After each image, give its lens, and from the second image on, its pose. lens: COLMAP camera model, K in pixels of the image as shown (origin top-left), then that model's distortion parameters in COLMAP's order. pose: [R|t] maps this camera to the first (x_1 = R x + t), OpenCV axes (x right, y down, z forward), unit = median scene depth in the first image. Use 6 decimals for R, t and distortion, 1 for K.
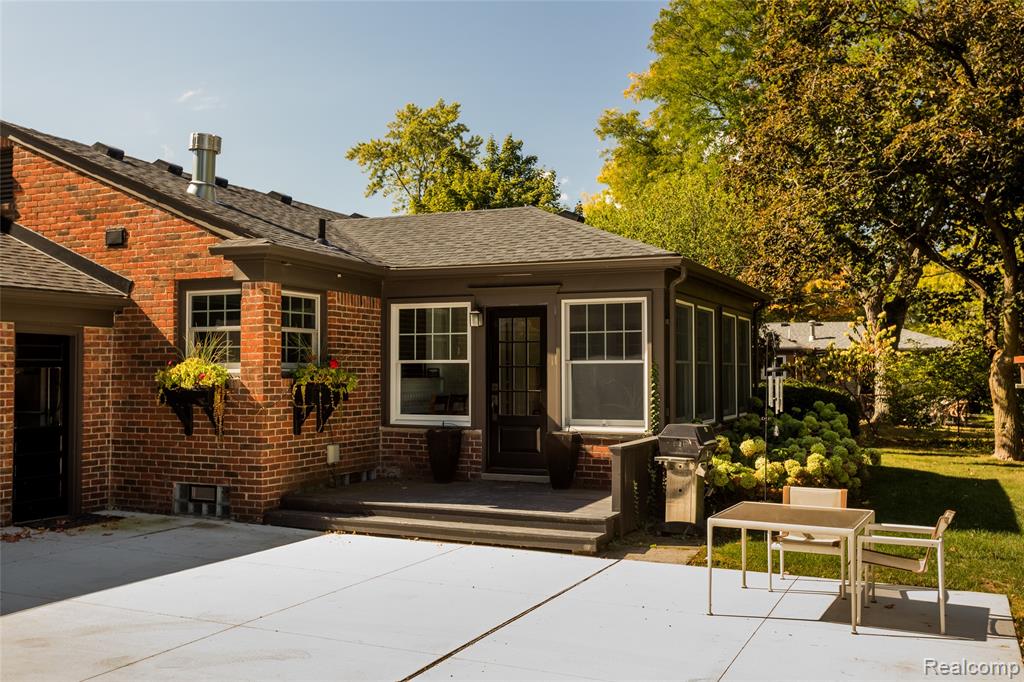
lens RADIAL K [[957.3, 0, 511.8], [0, 957.3, 341.5], [0, 0, 1]] dist [0.016604, 0.000000]
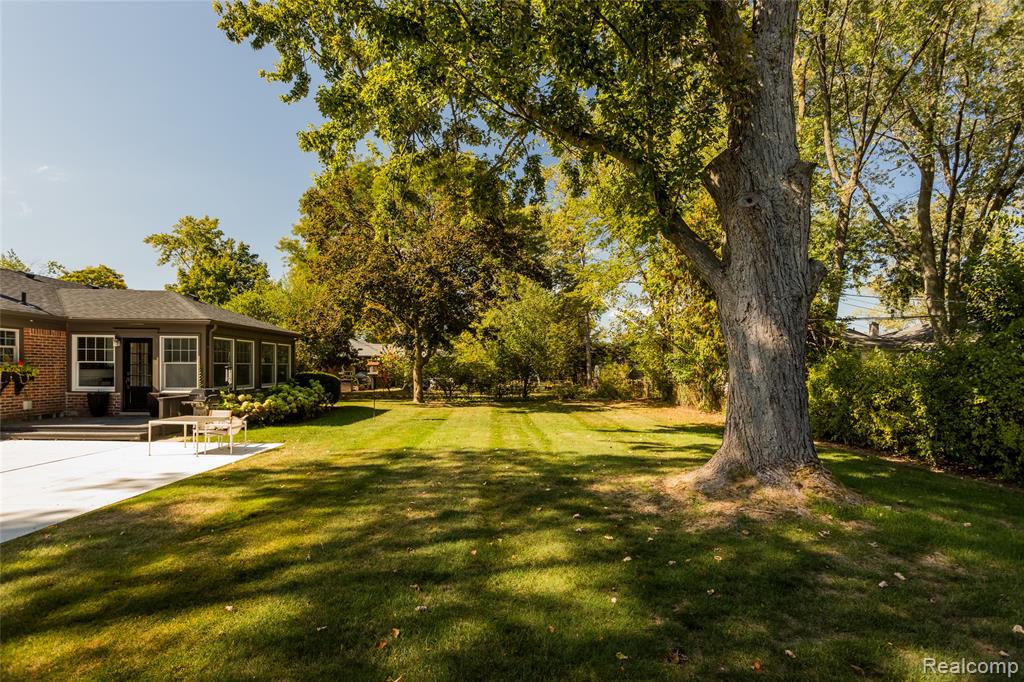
lens RADIAL K [[479.5, 0, 503.8], [0, 479.5, 372.1], [0, 0, 1]] dist [0.006468, -0.000713]
pose [[0.910270, 0.002605, 0.414007, 0.318305], [-0.020772, 0.999008, 0.039383, -0.018784], [-0.413494, -0.044449, 0.909421, -0.386613]]
